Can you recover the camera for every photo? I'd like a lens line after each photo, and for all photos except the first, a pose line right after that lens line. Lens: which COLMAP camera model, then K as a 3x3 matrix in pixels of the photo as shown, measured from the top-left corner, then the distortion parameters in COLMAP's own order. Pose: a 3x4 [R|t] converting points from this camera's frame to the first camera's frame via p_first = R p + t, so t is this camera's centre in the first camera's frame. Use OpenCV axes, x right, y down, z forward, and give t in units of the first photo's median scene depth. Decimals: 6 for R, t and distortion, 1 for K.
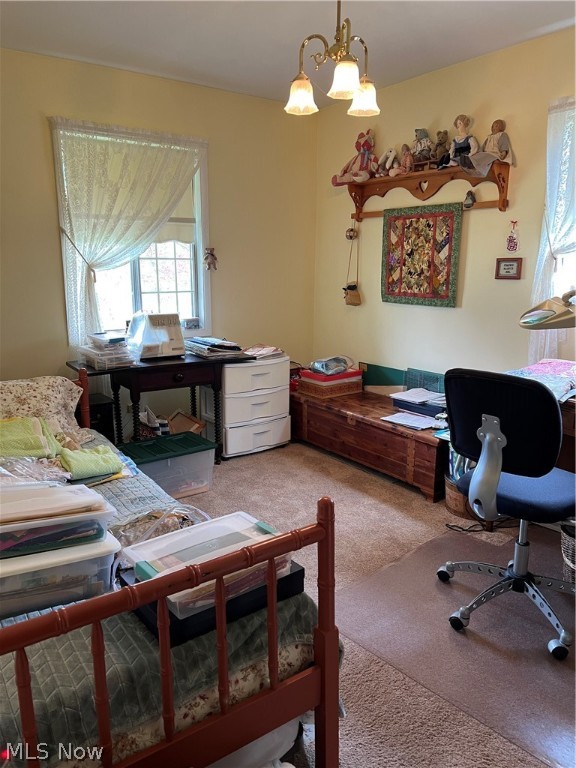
lens RADIAL K [[578.8, 0, 287.0], [0, 578.8, 383.6], [0, 0, 1]] dist [0.053771, -0.051706]
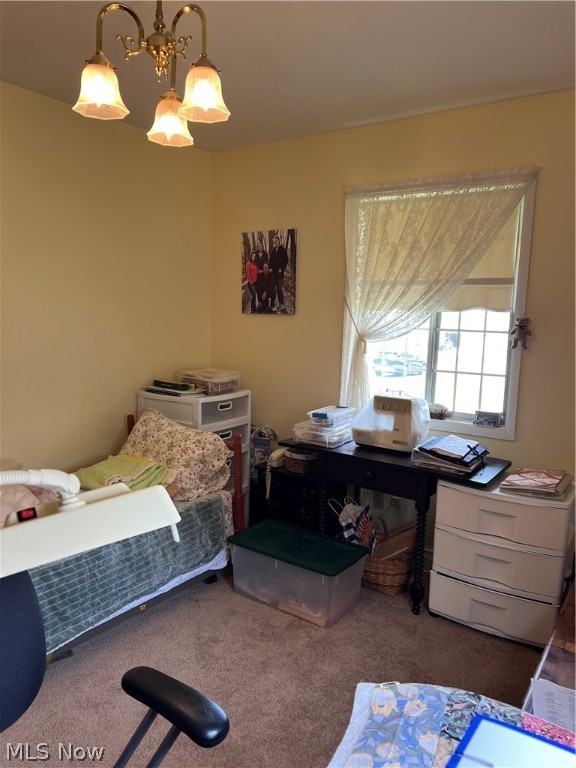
lens RADIAL K [[578.8, 0, 286.2], [0, 578.8, 385.3], [0, 0, 1]] dist [0.053771, -0.051706]
pose [[0.341053, 0.128557, -0.931212, 0.481880], [-0.218679, 0.974279, 0.054412, -0.145211], [0.914255, 0.185079, 0.360393, 0.558447]]
